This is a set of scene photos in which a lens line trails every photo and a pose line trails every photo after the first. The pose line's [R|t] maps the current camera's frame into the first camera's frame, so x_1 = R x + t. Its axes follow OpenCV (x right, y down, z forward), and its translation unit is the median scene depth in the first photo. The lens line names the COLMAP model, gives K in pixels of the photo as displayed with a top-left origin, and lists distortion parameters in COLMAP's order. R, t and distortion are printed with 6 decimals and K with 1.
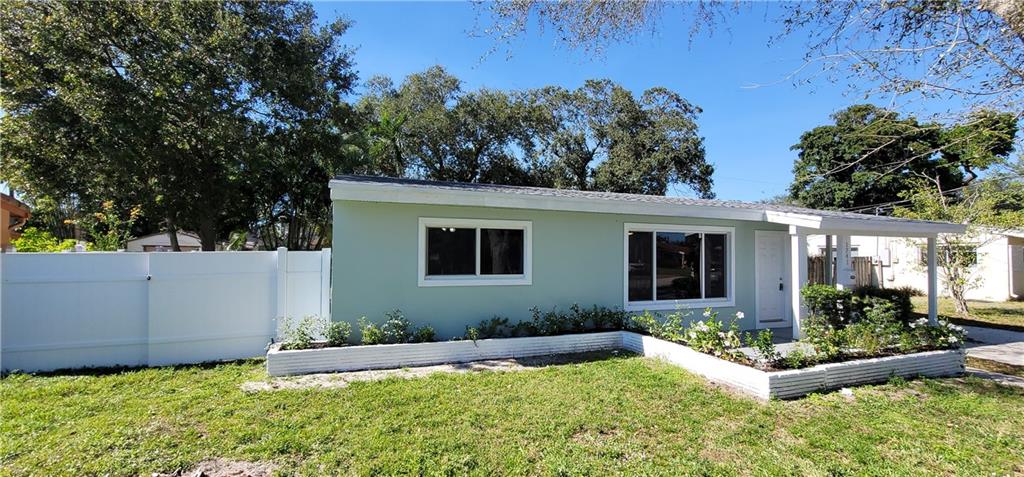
lens RADIAL K [[431.2, 0, 505.7], [0, 431.2, 237.3], [0, 0, 1]] dist [0.000754, 0.000256]
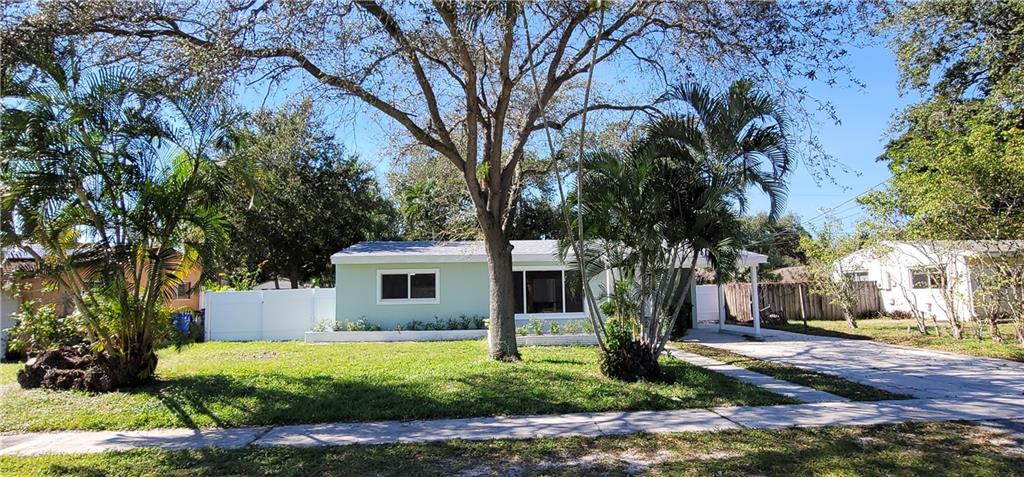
lens RADIAL K [[564.8, 0, 510.0], [0, 564.8, 246.8], [0, 0, 1]] dist [-0.006730, -0.000279]
pose [[0.958284, -0.047359, -0.281868, 1.023098], [0.035884, 0.998309, -0.045738, -0.009936], [0.283557, 0.033716, 0.958362, -1.200256]]
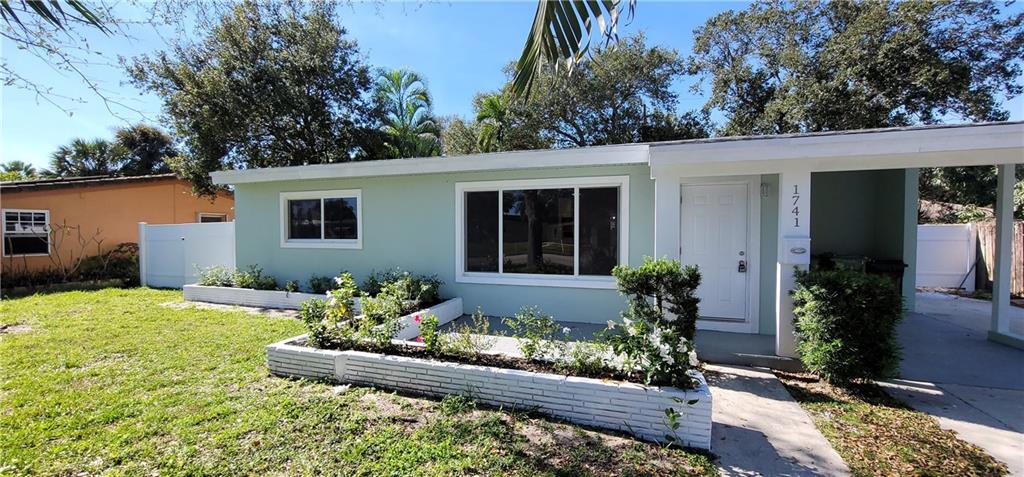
lens RADIAL K [[421.9, 0, 509.4], [0, 421.9, 243.7], [0, 0, 1]] dist [-0.010400, 0.002589]
pose [[0.763590, 0.008684, -0.645643, 1.008579], [0.031500, 0.998218, 0.050681, 0.055581], [0.644932, -0.059037, 0.761956, 0.444277]]
